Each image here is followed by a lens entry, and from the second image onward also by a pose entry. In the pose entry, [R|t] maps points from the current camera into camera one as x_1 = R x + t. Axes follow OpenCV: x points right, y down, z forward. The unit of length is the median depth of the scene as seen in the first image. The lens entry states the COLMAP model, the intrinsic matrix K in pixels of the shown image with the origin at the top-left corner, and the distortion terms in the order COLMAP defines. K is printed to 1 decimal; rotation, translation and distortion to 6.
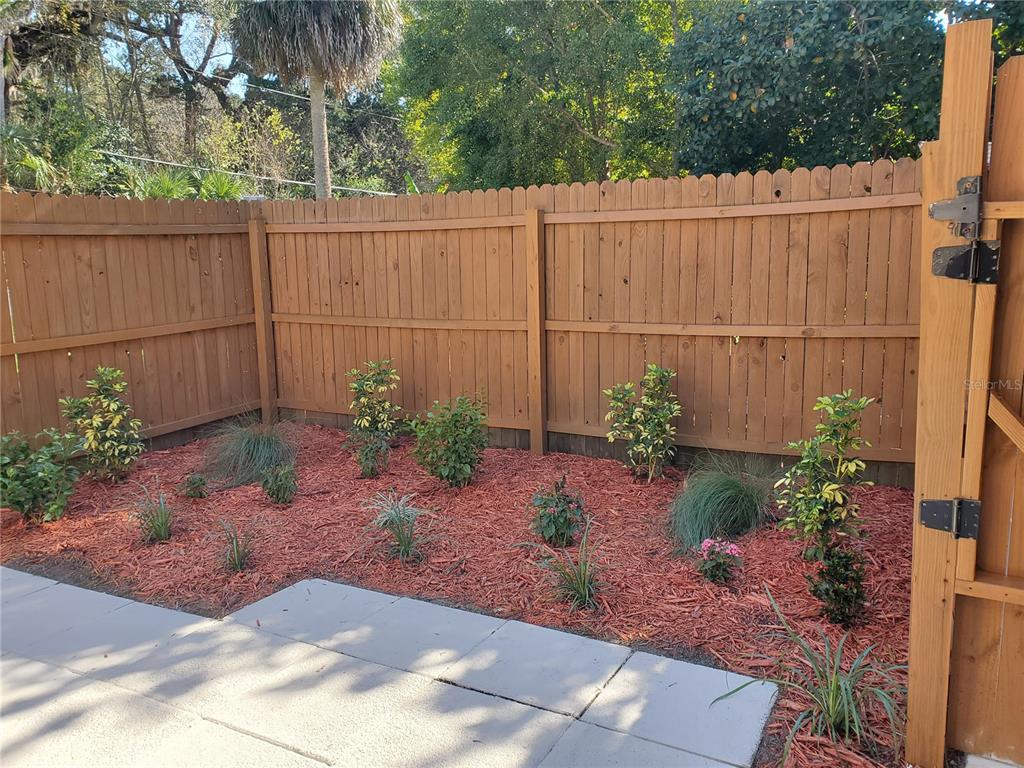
lens RADIAL K [[782.7, 0, 510.6], [0, 782.7, 368.6], [0, 0, 1]] dist [0.060182, -0.051693]
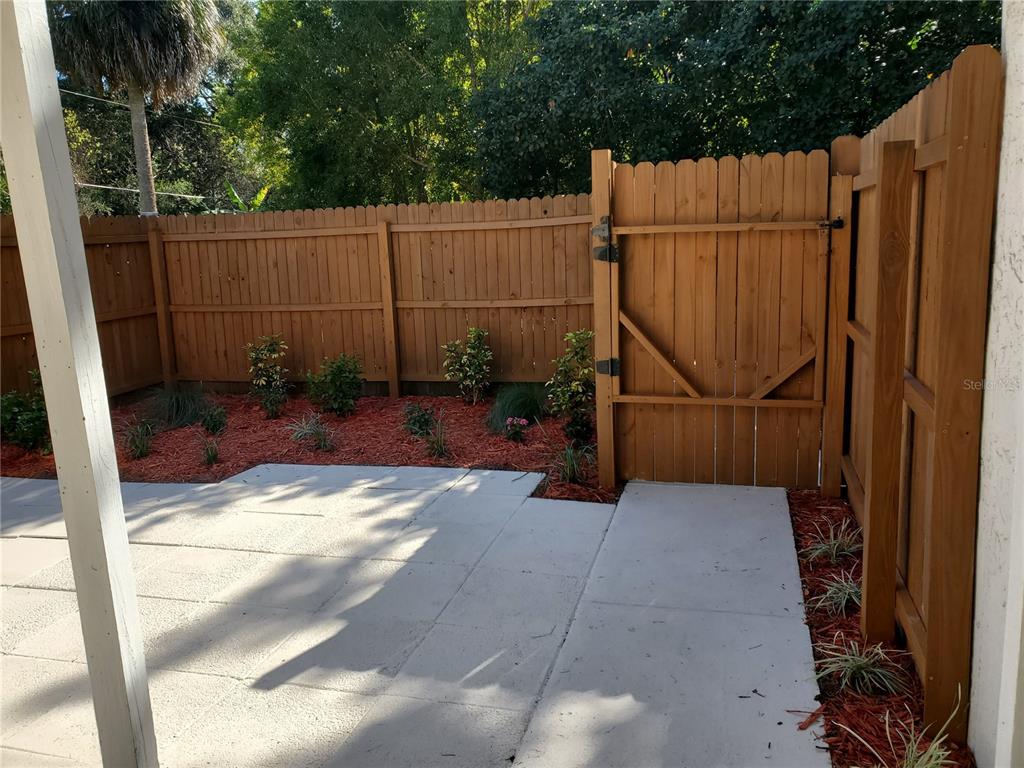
lens RADIAL K [[782.7, 0, 510.6], [0, 782.7, 368.6], [0, 0, 1]] dist [0.060182, -0.051693]
pose [[0.971460, -0.053110, 0.231182, -0.087458], [0.053125, 0.998569, 0.006166, 0.062783], [-0.231179, 0.006291, 0.972891, -0.421716]]
